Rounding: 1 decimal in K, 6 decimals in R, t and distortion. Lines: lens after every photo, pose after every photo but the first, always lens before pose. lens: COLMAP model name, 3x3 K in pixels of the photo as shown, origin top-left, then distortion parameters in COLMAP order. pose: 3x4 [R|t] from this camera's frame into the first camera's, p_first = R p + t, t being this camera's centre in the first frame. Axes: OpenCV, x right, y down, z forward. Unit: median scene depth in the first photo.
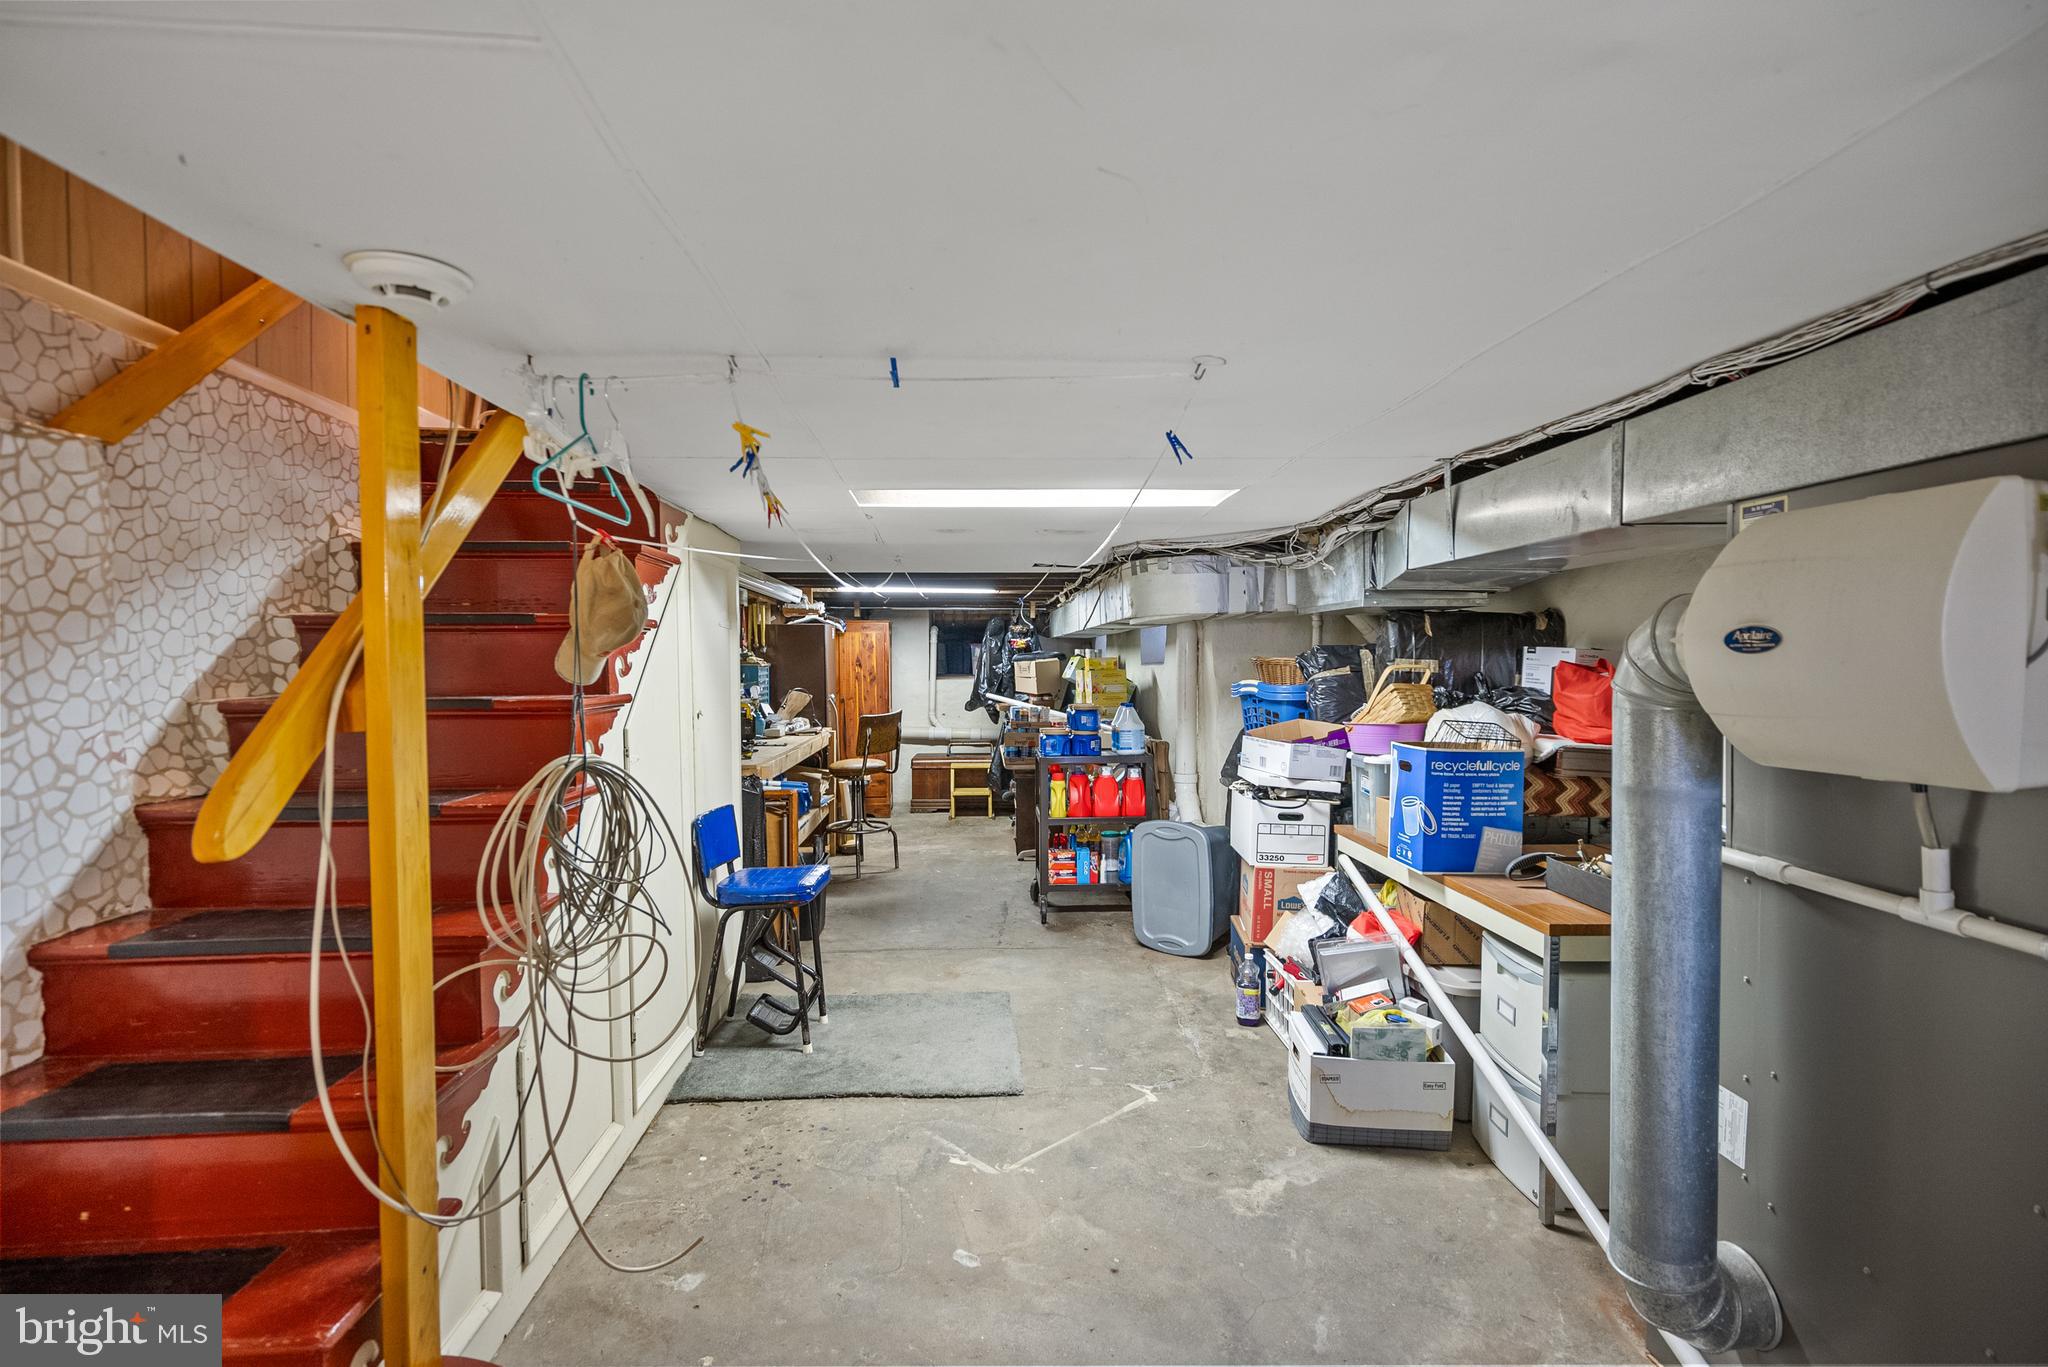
lens RADIAL K [[943.6, 0, 1025.3], [0, 943.6, 679.1], [0, 0, 1]] dist [-0.000489, 0.001531]
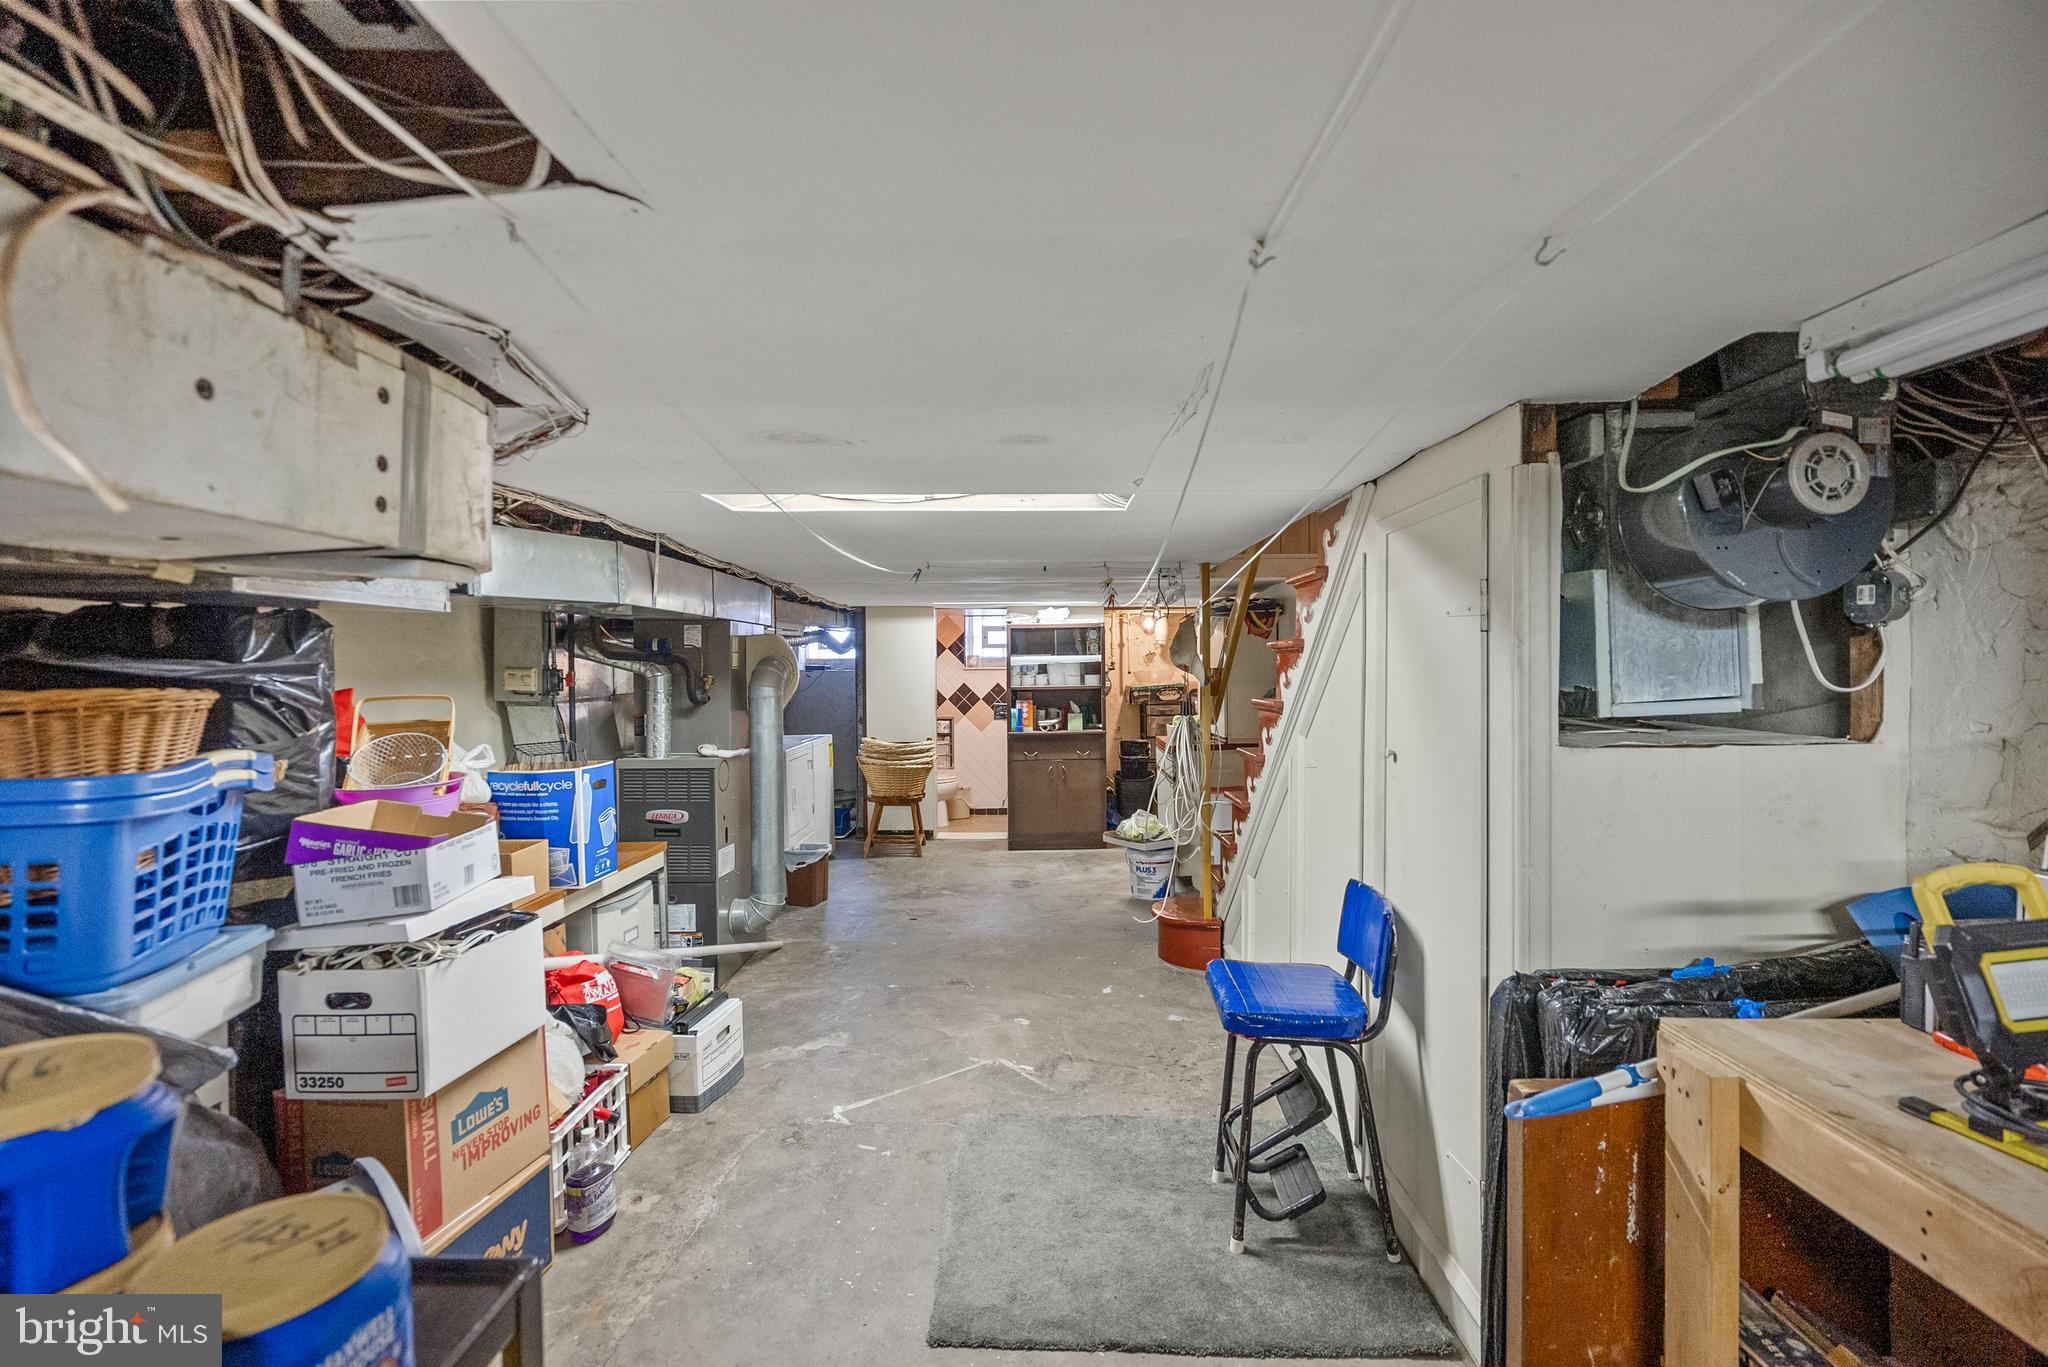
lens RADIAL K [[943.6, 0, 1027.8], [0, 943.6, 679.5], [0, 0, 1]] dist [-0.000489, 0.001531]
pose [[-0.997321, 0.011054, 0.072313, -0.170684], [0.013159, 0.999502, 0.028692, -0.055443], [-0.071960, 0.029567, -0.996969, 2.258889]]
